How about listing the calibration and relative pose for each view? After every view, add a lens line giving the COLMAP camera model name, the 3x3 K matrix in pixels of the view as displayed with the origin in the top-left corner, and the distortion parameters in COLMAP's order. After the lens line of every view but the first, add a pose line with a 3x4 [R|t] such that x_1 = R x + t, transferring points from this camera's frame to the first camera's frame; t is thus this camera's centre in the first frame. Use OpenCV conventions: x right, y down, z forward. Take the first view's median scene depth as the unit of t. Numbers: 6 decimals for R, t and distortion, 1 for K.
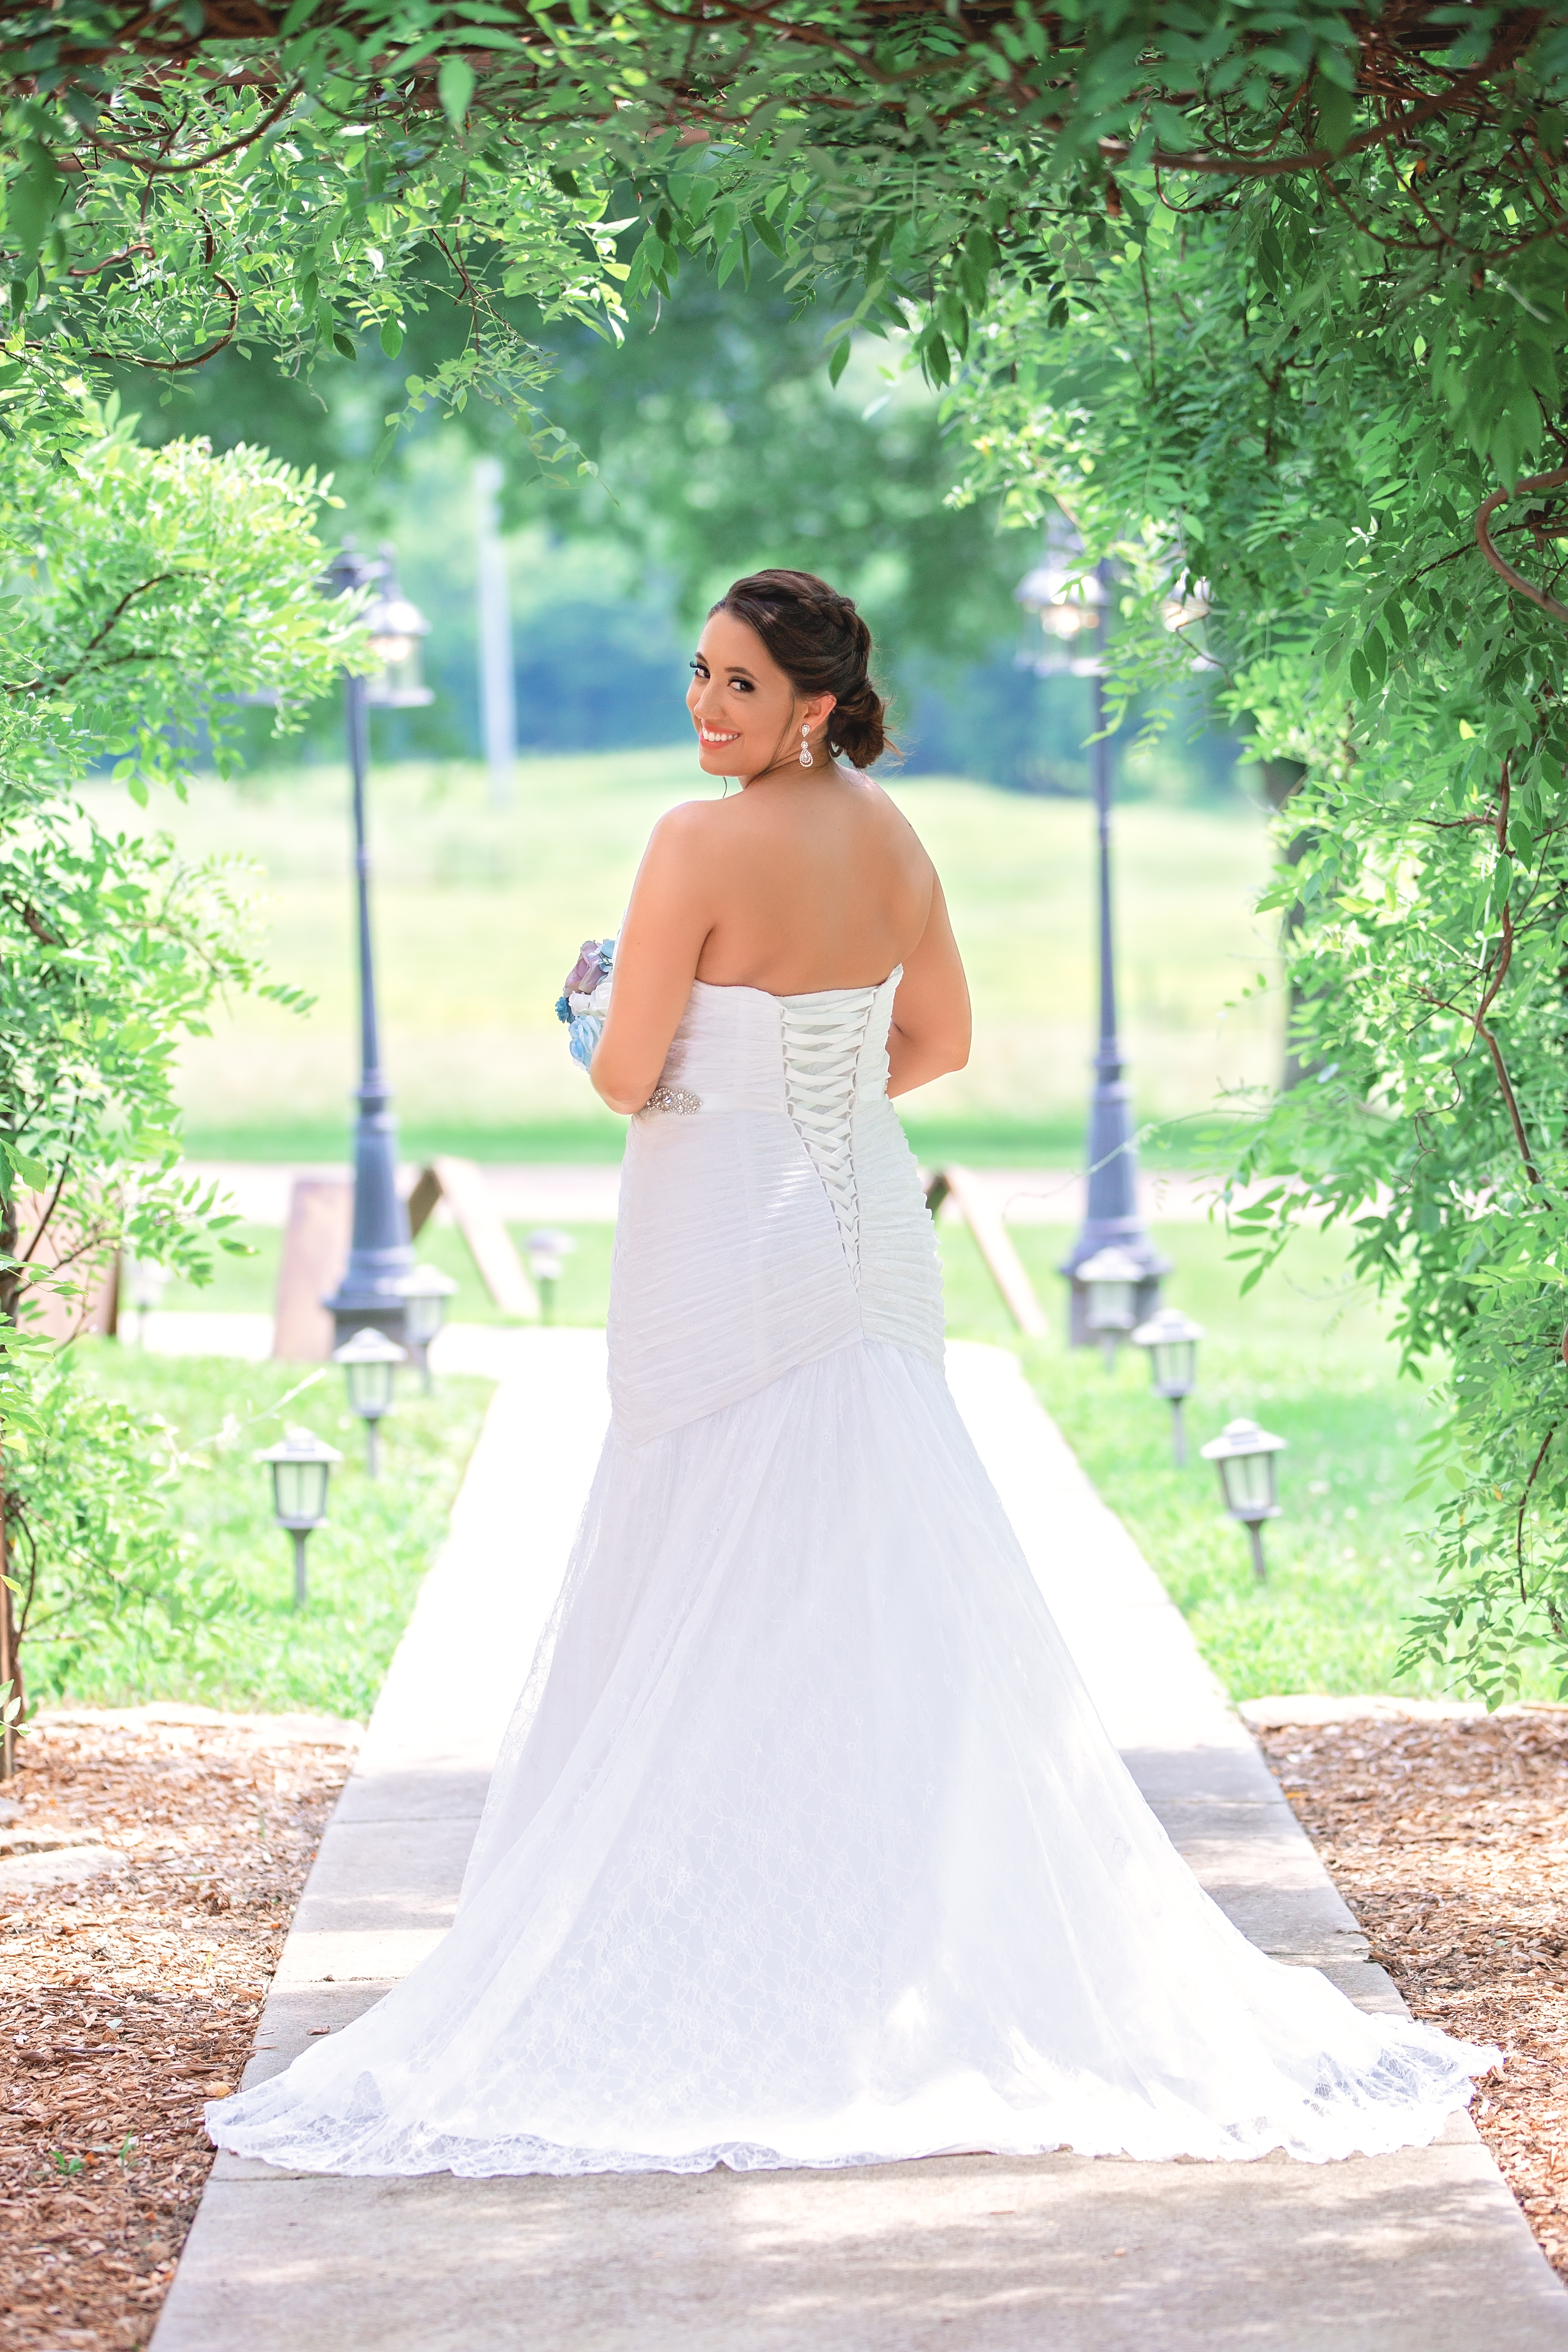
lens RADIAL K [[7122.3, 0, 781.1], [0, 7122.3, 1245.2], [0, 0, 1]] dist [0.093662, 1.522455]
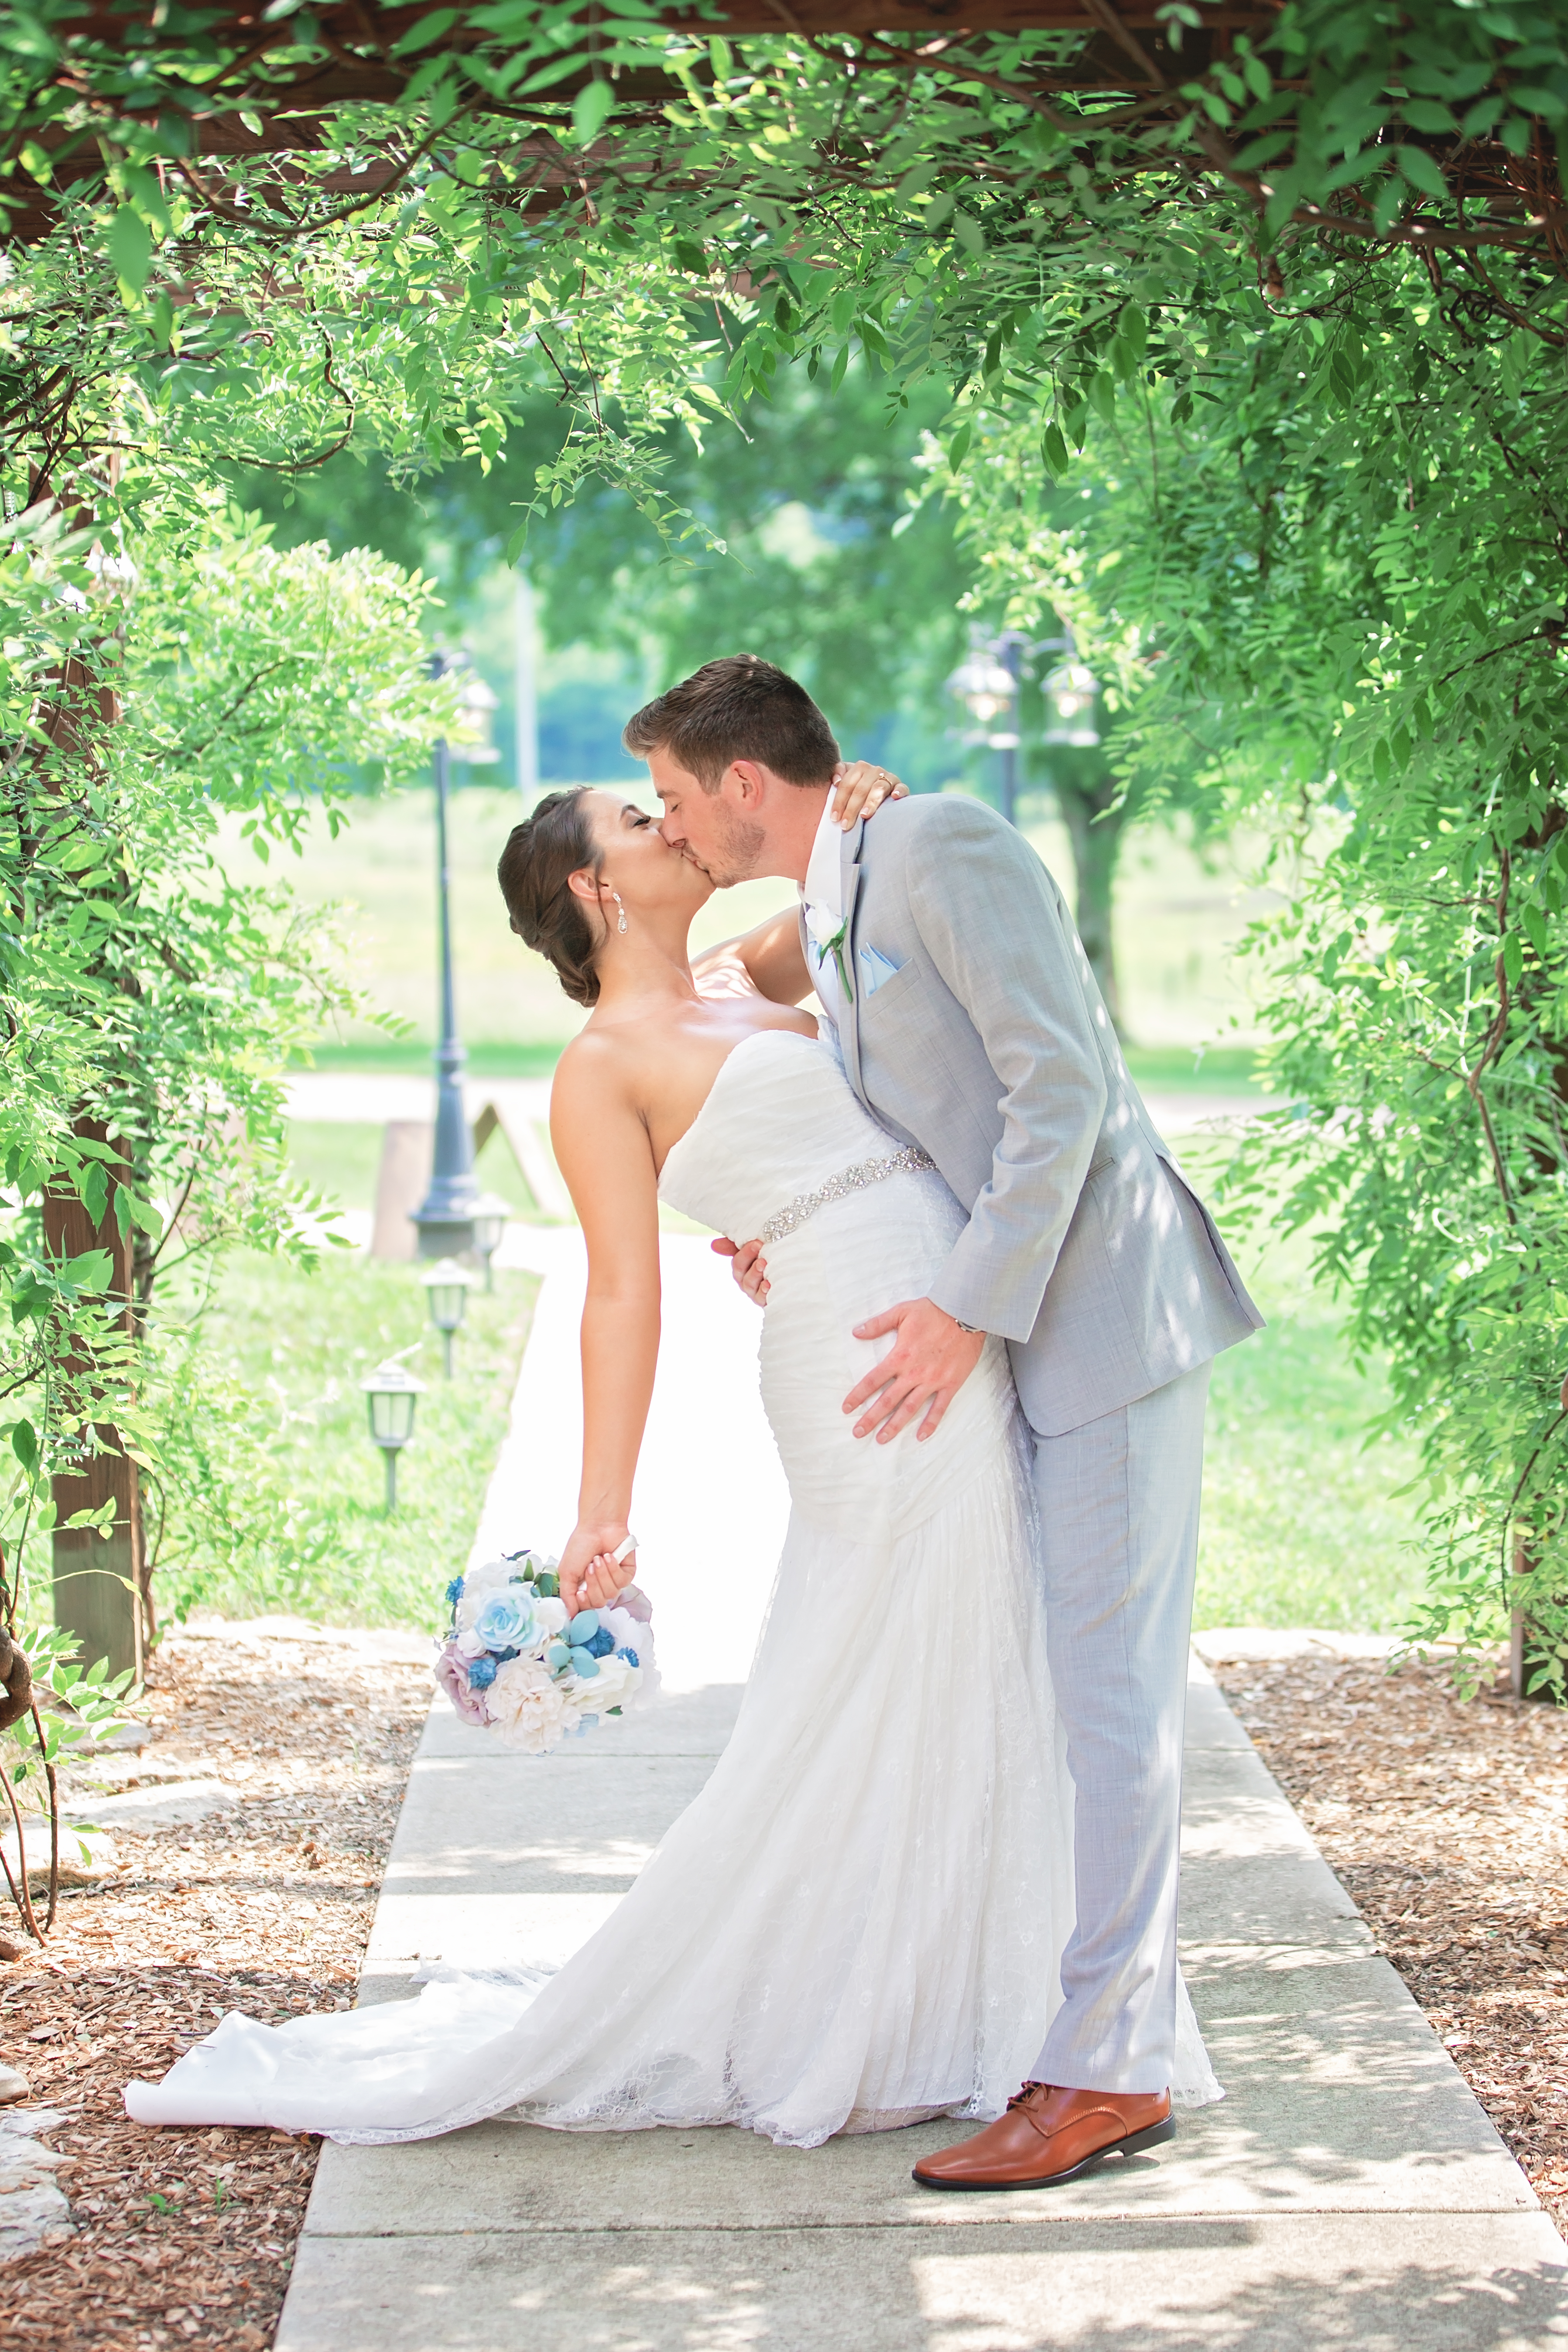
lens RADIAL K [[4858.4, 0, 784.0], [0, 4858.4, 1176.0], [0, 0, 1]] dist [-0.121804, -0.637453]
pose [[0.999799, 0.014568, 0.013794, -0.016105], [-0.014714, 0.999836, 0.010549, -0.020196], [-0.013638, -0.010750, 0.999849, 0.218961]]
